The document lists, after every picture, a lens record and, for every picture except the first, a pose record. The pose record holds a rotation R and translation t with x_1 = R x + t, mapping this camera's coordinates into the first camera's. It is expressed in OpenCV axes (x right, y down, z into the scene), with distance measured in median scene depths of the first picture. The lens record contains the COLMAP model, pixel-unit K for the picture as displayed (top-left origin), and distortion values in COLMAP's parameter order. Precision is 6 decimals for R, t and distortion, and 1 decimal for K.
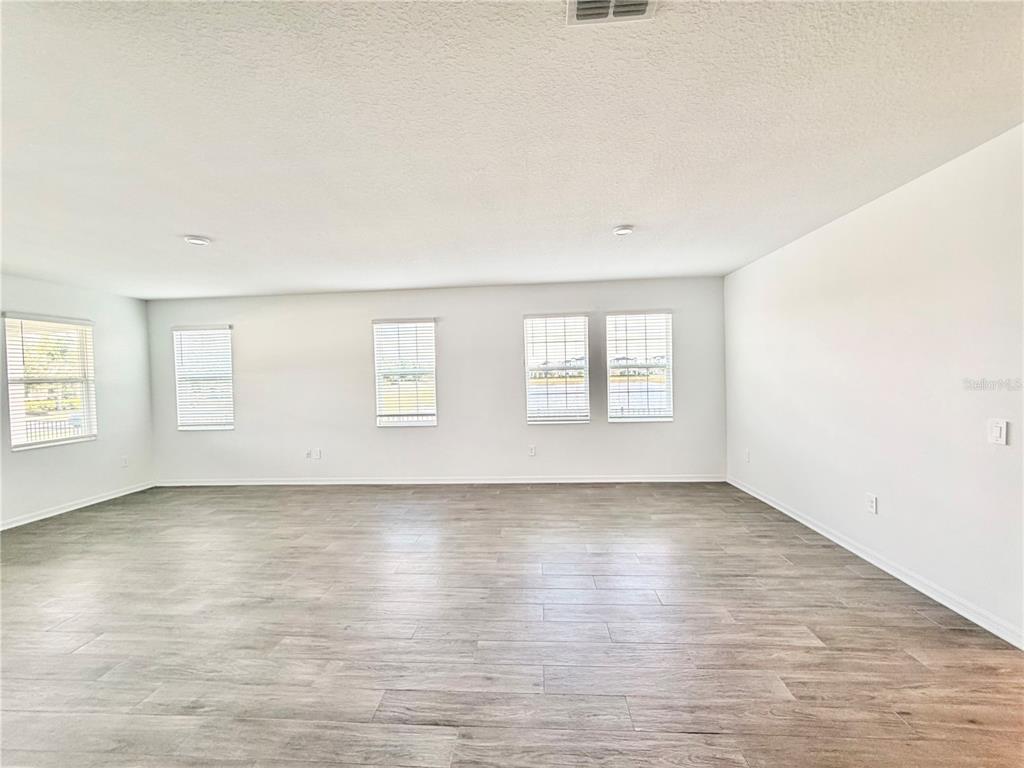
lens RADIAL K [[408.7, 0, 511.9], [0, 408.7, 387.1], [0, 0, 1]] dist [-0.004575, 0.002596]
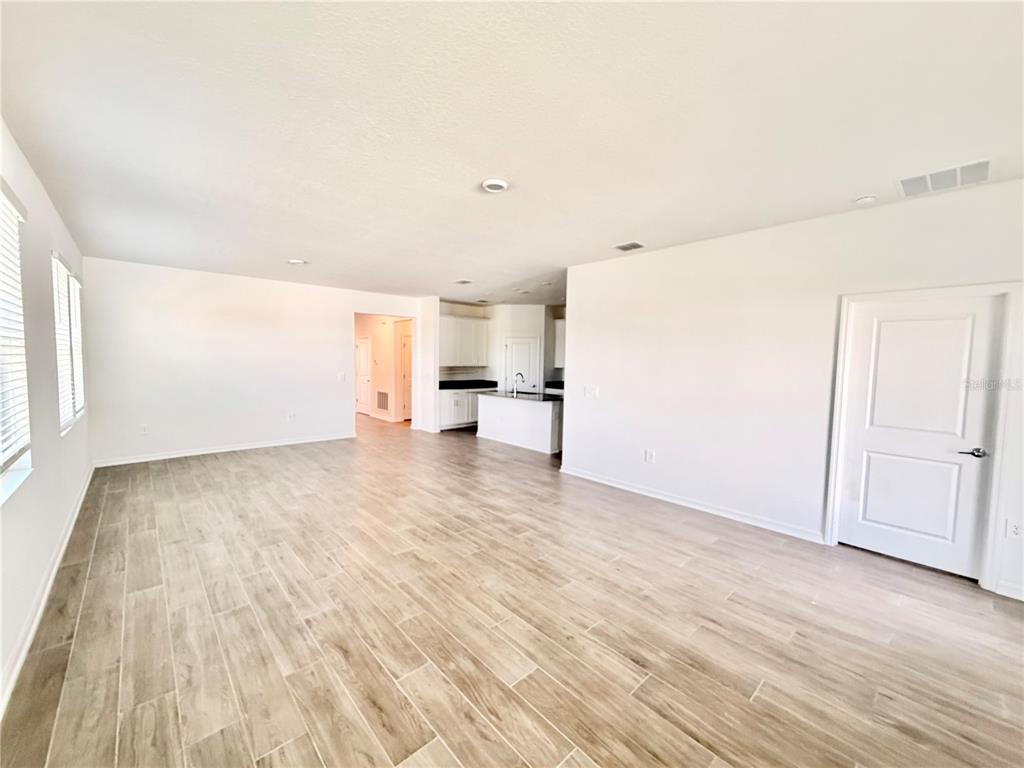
lens RADIAL K [[408.7, 0, 510.6], [0, 408.7, 387.5], [0, 0, 1]] dist [-0.004575, 0.002596]
pose [[-0.718714, -0.035787, 0.694384, -0.962989], [0.025324, 0.996665, 0.077578, -0.011986], [-0.694844, 0.073341, -0.715411, 1.109808]]
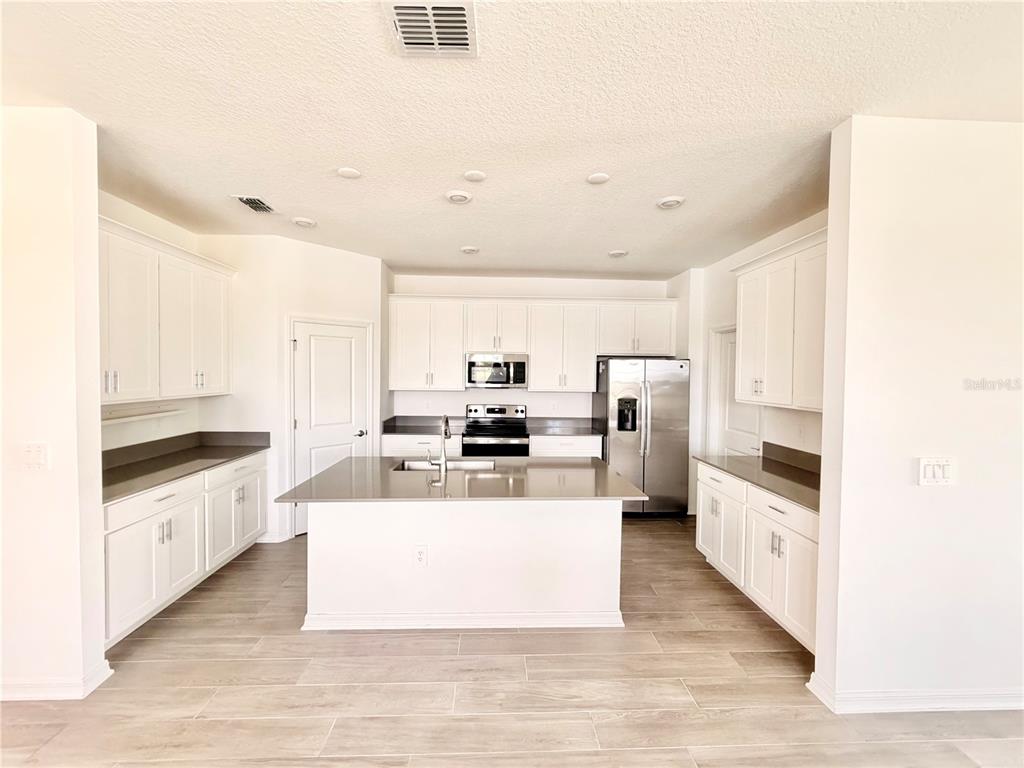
lens RADIAL K [[408.7, 0, 511.6], [0, 408.7, 381.5], [0, 0, 1]] dist [-0.004575, 0.002596]
pose [[-0.995138, 0.015503, -0.097258, 0.033472], [0.010271, 0.998485, 0.054066, -0.025038], [0.097948, 0.052804, -0.993790, 0.560667]]
